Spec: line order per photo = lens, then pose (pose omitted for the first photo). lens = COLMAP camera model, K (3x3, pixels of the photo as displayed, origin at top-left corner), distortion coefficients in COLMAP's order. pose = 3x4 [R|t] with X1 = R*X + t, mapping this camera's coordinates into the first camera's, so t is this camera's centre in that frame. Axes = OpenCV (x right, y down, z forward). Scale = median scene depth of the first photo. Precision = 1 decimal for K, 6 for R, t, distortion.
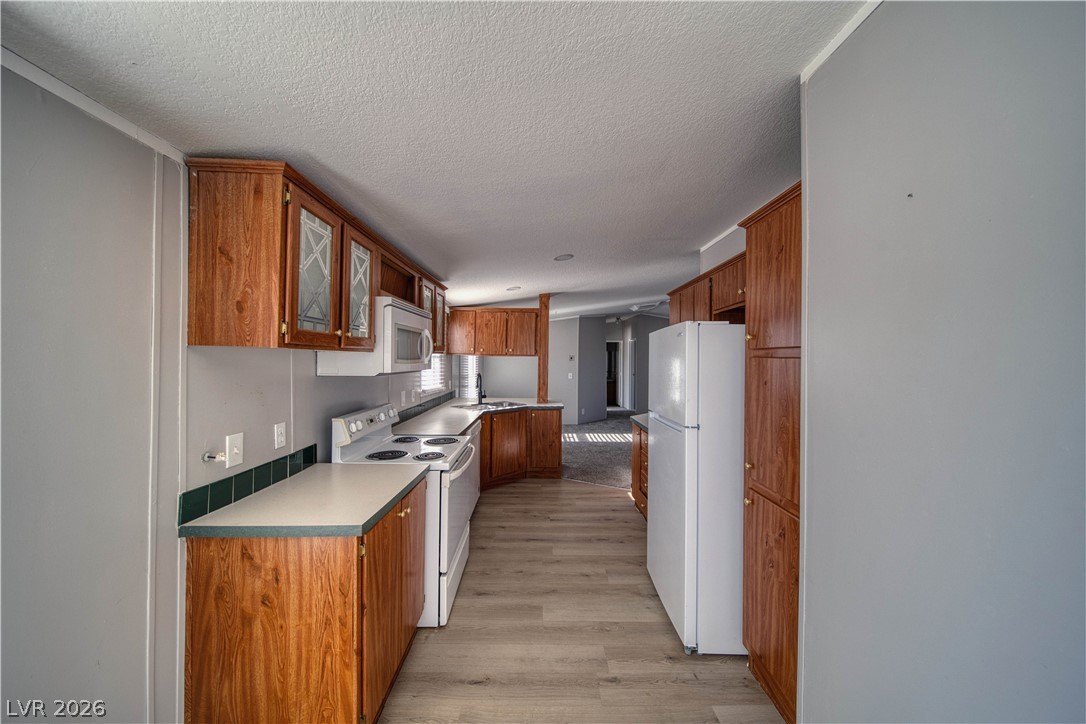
lens RADIAL K [[380.9, 0, 545.2], [0, 380.9, 359.4], [0, 0, 1]] dist [-0.001893, -0.000473]
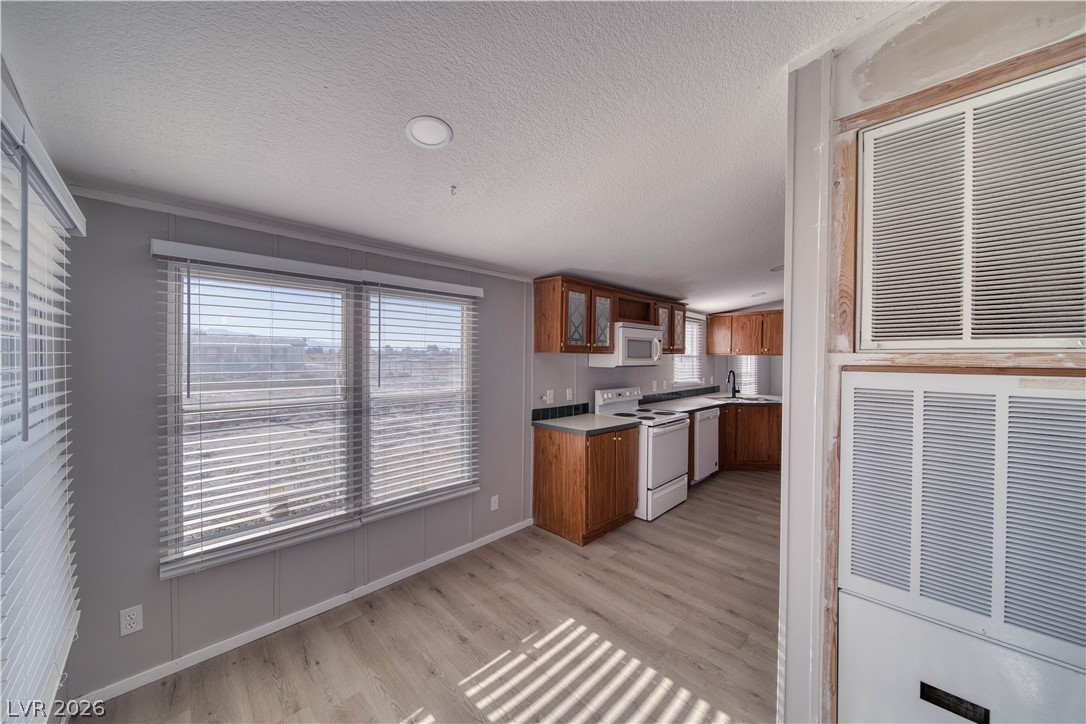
lens RADIAL K [[380.9, 0, 545.2], [0, 380.9, 359.4], [0, 0, 1]] dist [-0.001893, -0.000473]
pose [[0.692527, -0.002509, -0.721388, 0.681502], [0.001232, 0.999997, -0.002295, 0.011266], [0.721391, 0.000701, 0.692528, -0.514858]]
